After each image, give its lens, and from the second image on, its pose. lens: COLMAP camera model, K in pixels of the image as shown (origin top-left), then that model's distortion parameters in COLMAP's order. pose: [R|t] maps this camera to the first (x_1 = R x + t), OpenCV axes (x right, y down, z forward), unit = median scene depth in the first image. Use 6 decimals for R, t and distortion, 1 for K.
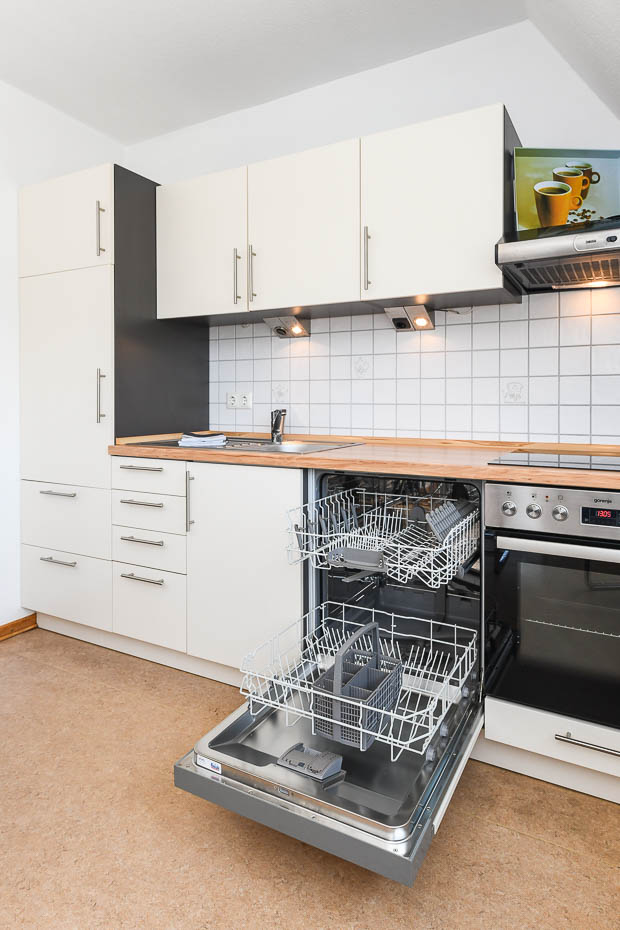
lens RADIAL K [[555.2, 0, 307.6], [0, 555.2, 406.7], [0, 0, 1]] dist [-0.001701, 0.000336]
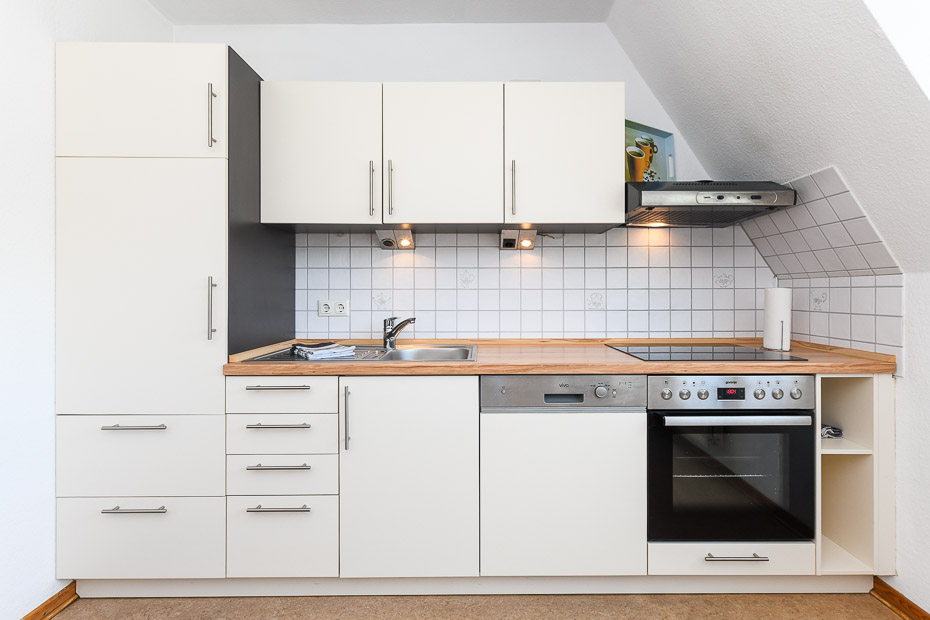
lens RADIAL K [[448.7, 0, 465.6], [0, 448.7, 295.4], [0, 0, 1]] dist [-0.000148, -0.000995]
pose [[0.874104, -0.005170, 0.485712, -0.377288], [0.010163, 0.999919, -0.007646, -0.030947], [-0.485633, 0.011619, 0.874086, 0.199787]]
